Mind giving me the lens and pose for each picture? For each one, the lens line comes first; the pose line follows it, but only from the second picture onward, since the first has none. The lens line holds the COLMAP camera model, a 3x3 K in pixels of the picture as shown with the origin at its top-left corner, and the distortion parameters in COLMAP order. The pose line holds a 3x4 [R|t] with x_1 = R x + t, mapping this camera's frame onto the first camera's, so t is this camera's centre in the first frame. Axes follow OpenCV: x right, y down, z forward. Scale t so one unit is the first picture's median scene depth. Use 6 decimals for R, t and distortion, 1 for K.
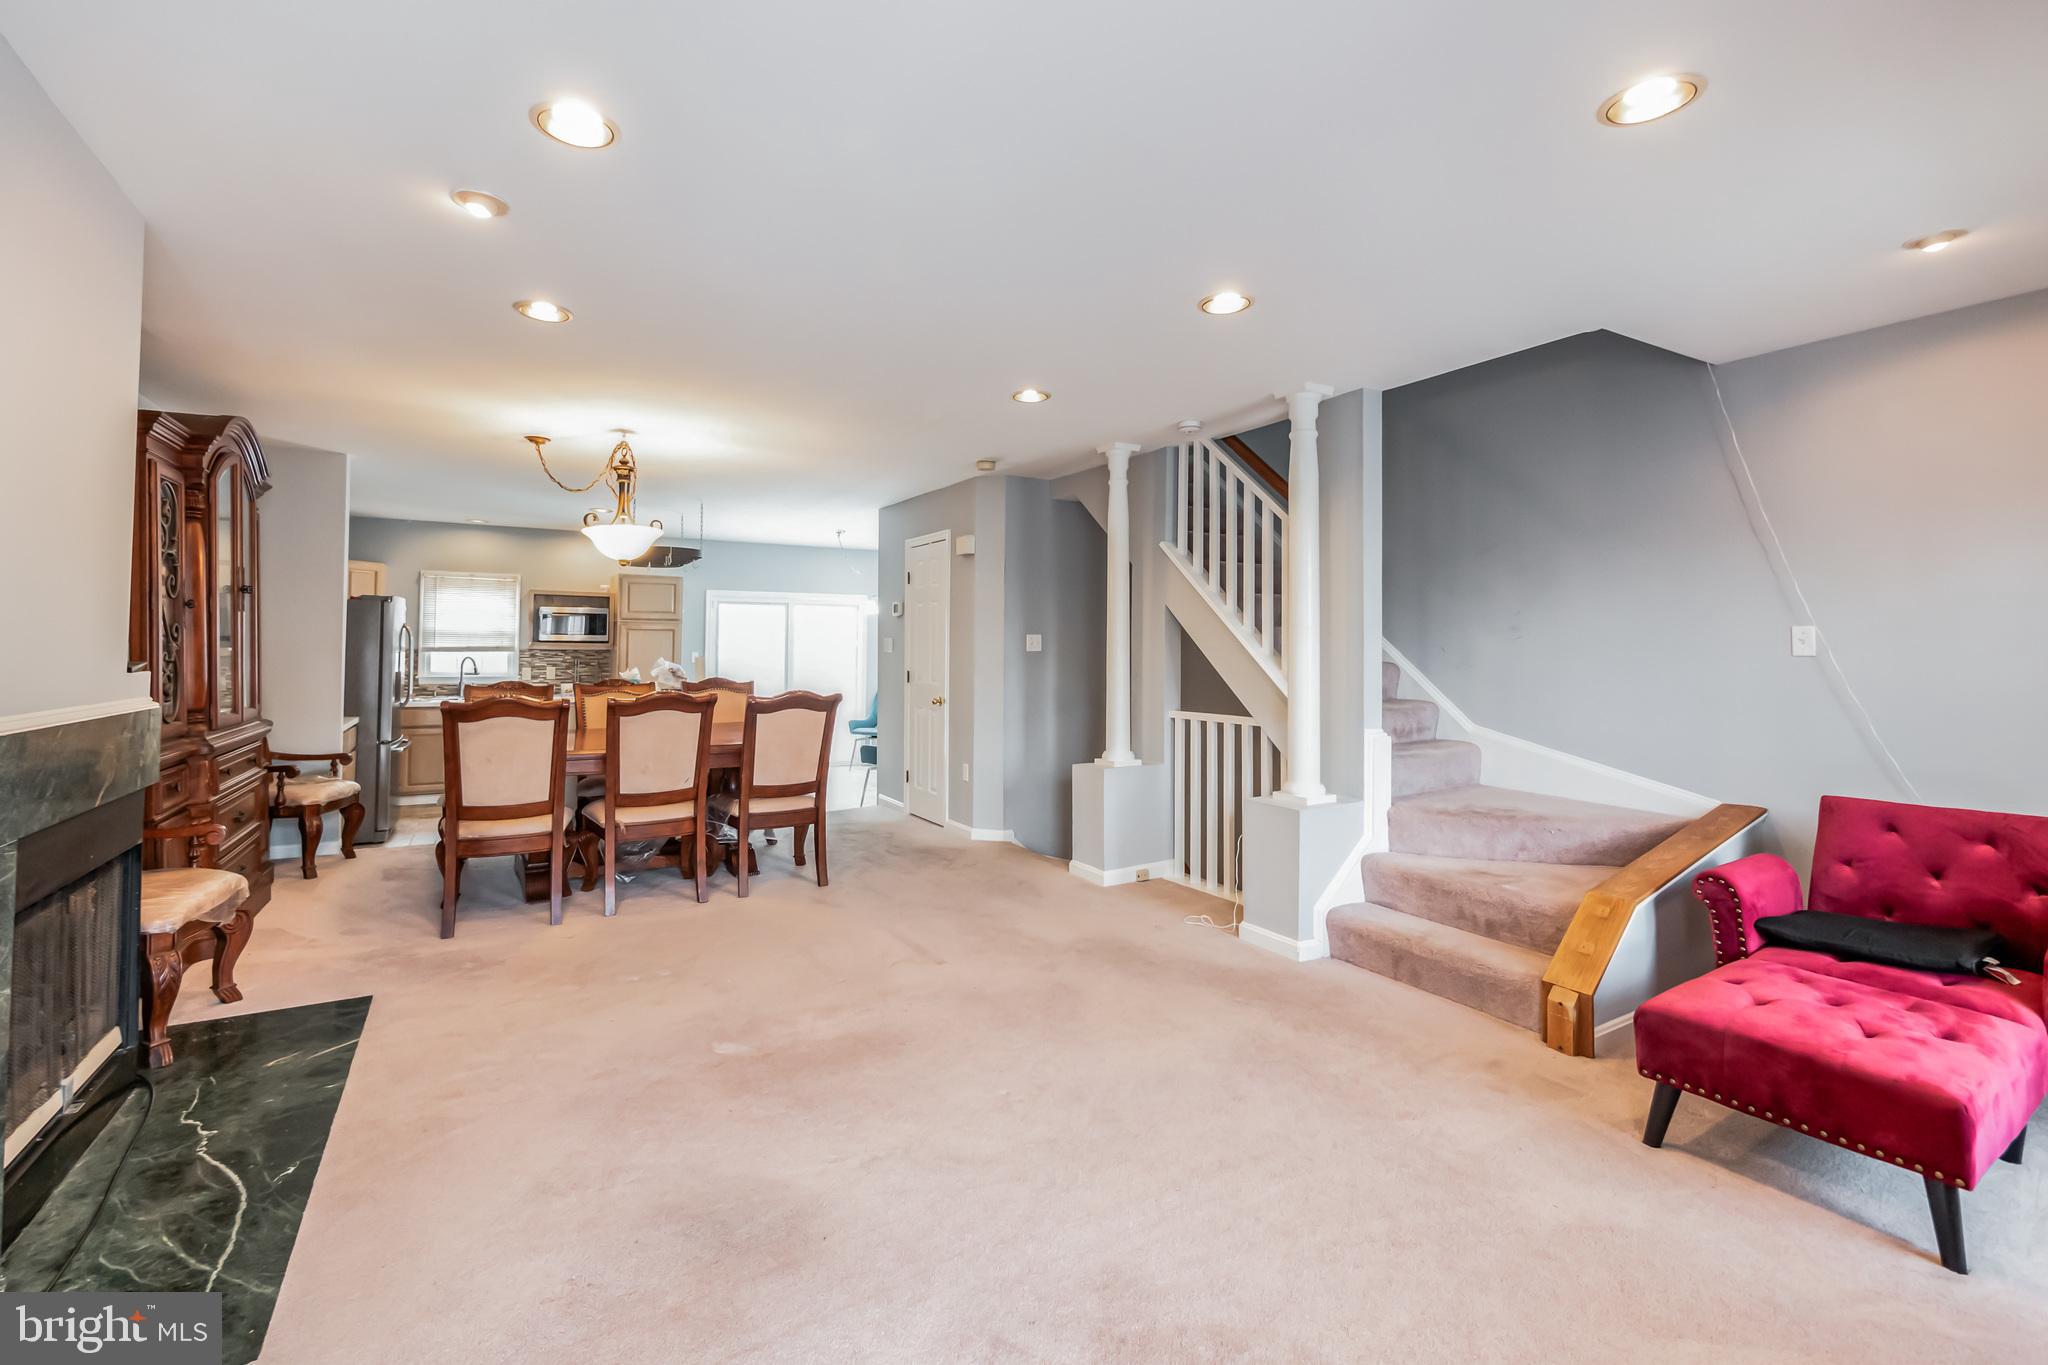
lens RADIAL K [[874.8, 0, 996.8], [0, 874.8, 643.8], [0, 0, 1]] dist [-0.003821, 0.000708]
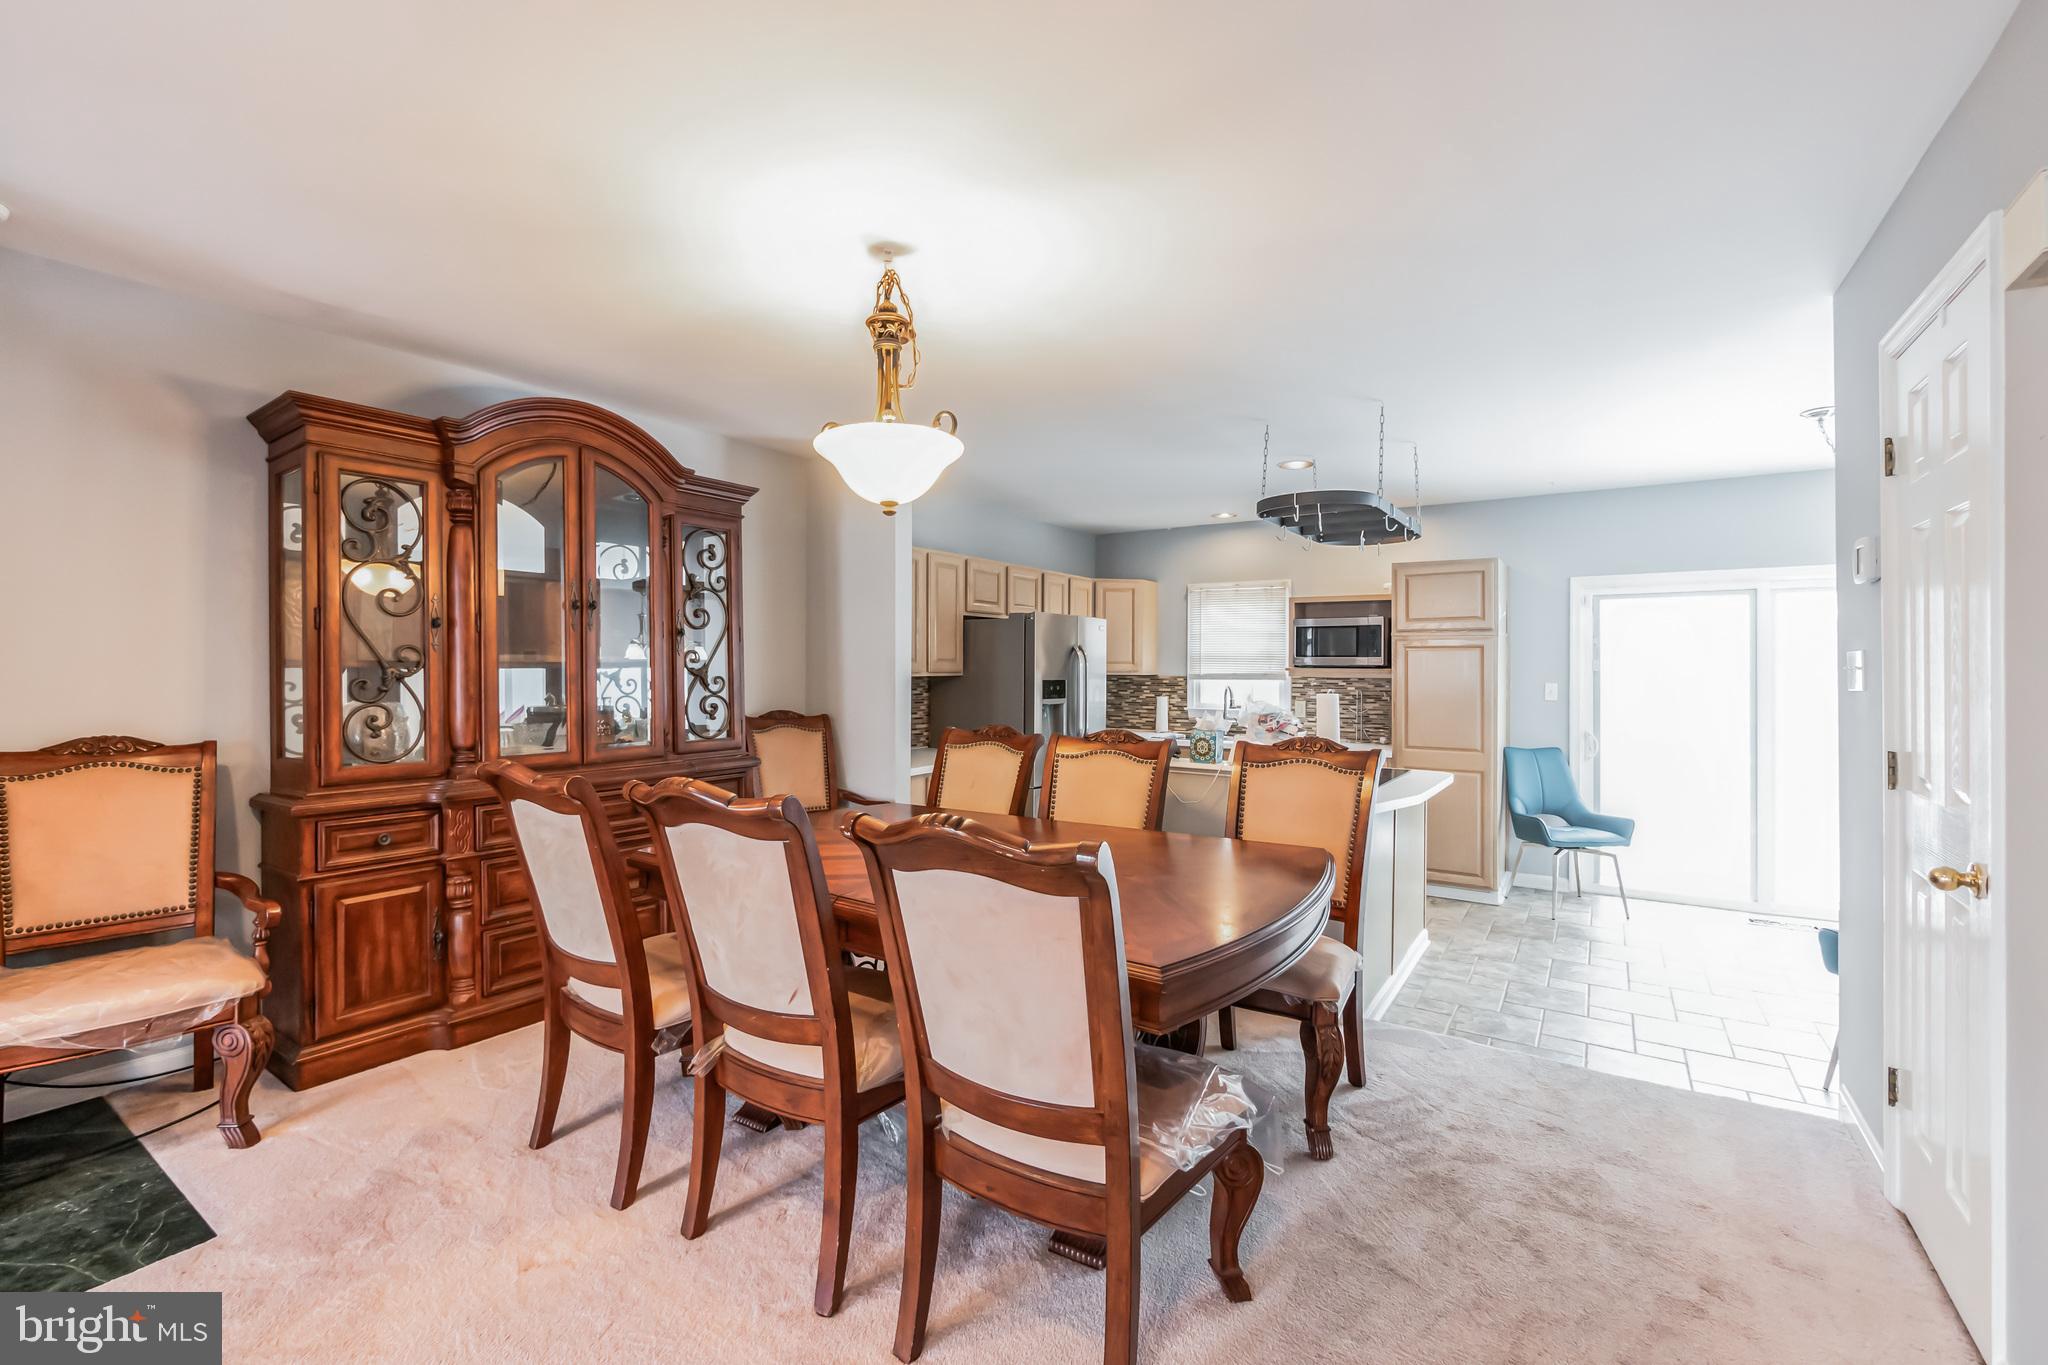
lens RADIAL K [[874.8, 0, 1011.0], [0, 874.8, 667.3], [0, 0, 1]] dist [-0.003821, 0.000708]
pose [[0.434800, -0.002580, -0.900523, 0.059991], [-0.000001, 0.999996, -0.002865, -0.000100], [0.900527, 0.001246, 0.434798, 0.842311]]
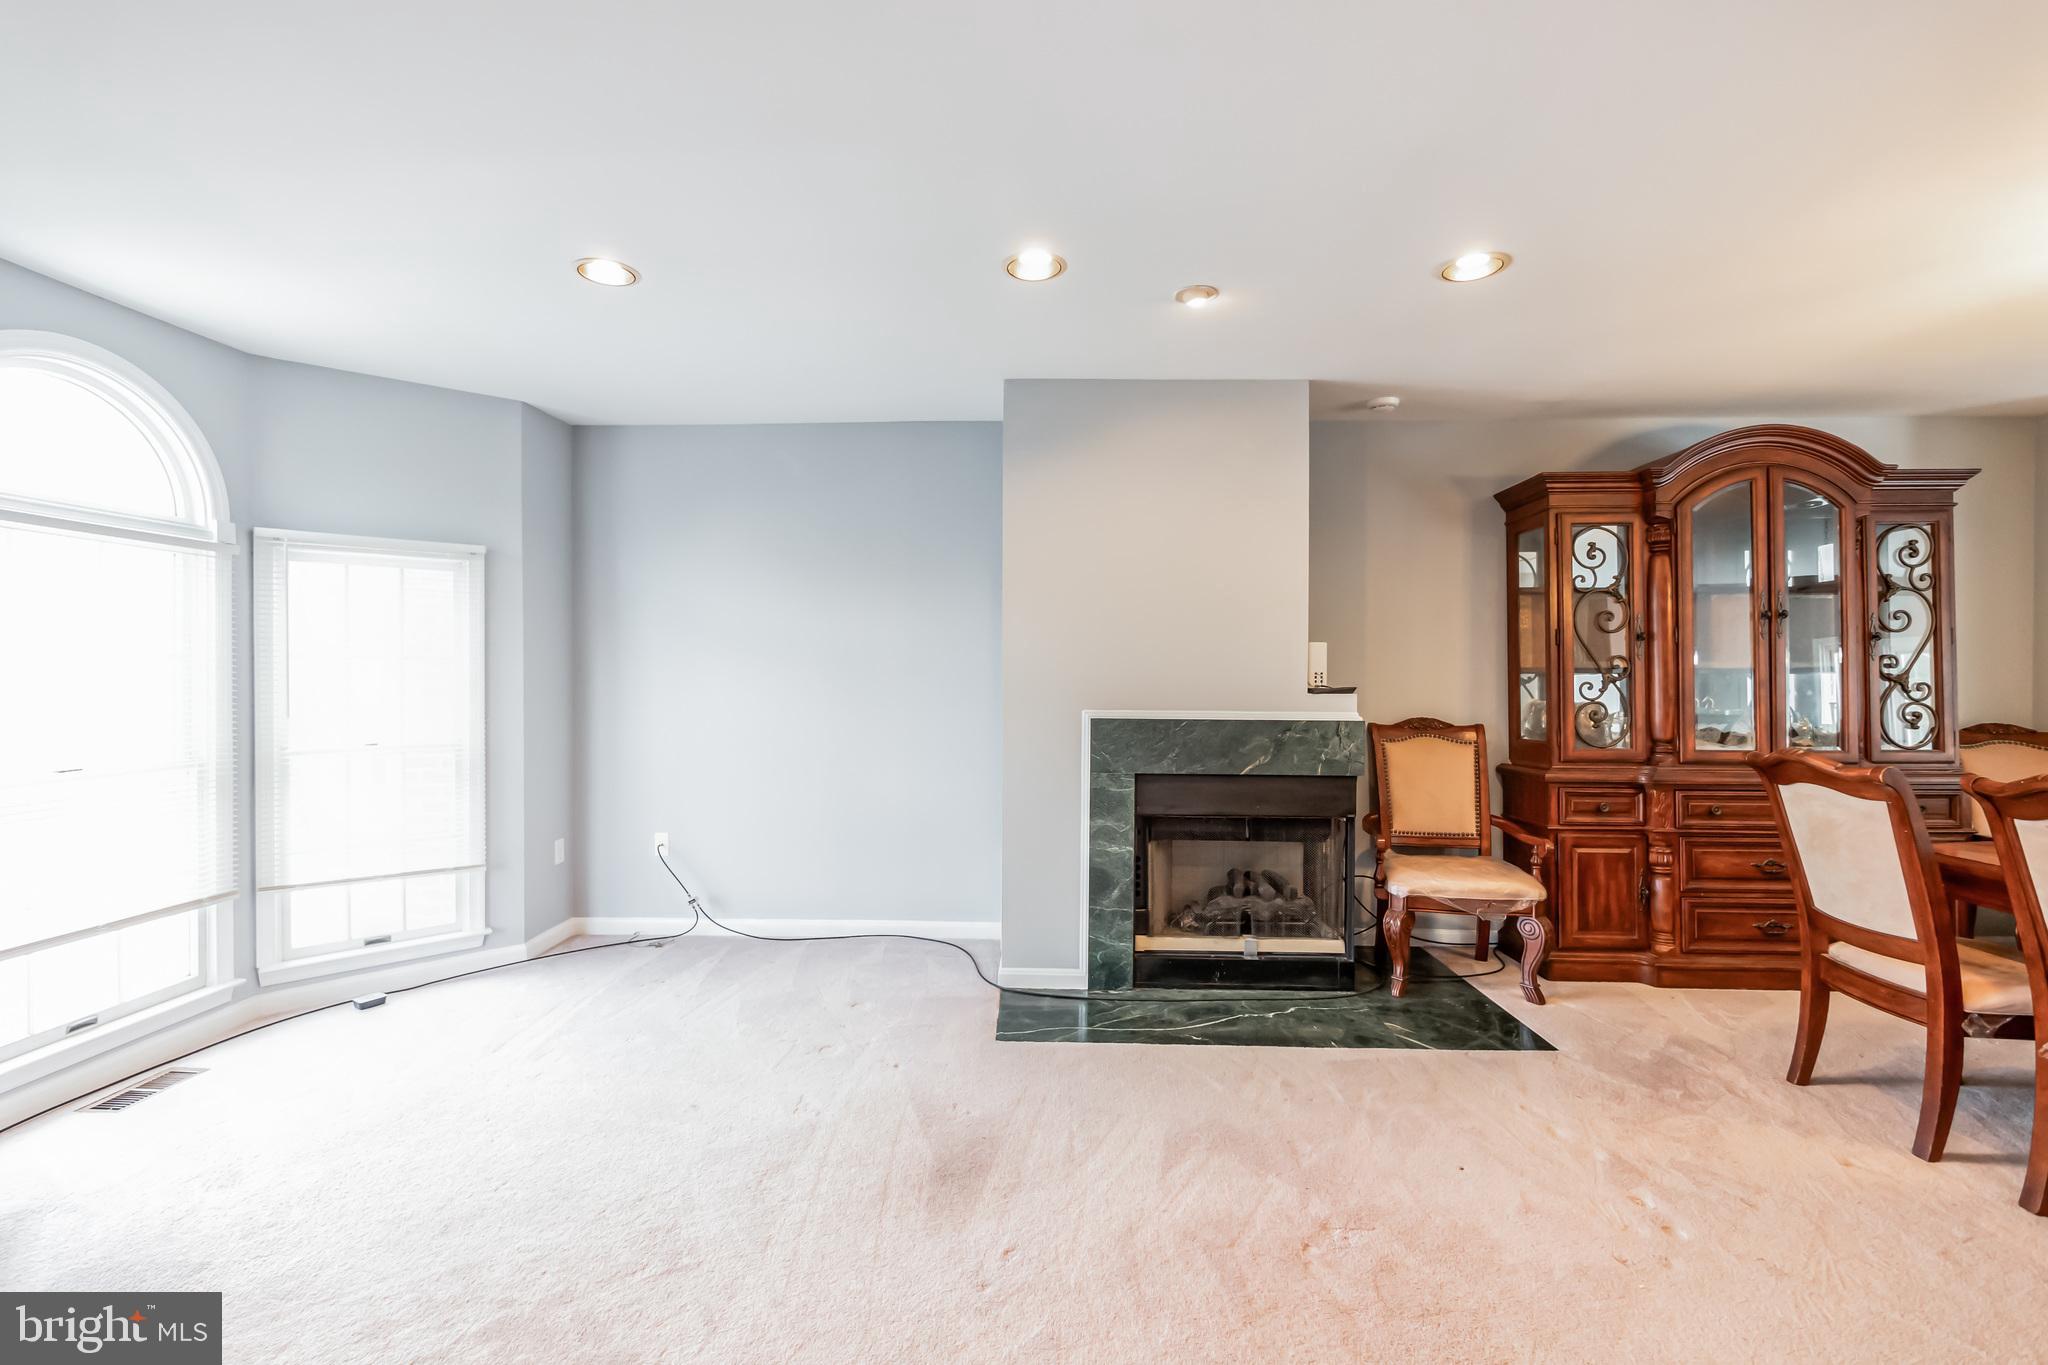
lens RADIAL K [[874.8, 0, 1017.2], [0, 874.8, 681.8], [0, 0, 1]] dist [-0.003821, 0.000708]
pose [[-0.525201, 0.006366, -0.850955, 0.260357], [-0.000749, 0.999968, 0.007943, -0.000023], [0.850978, 0.004809, -0.525179, 0.677001]]
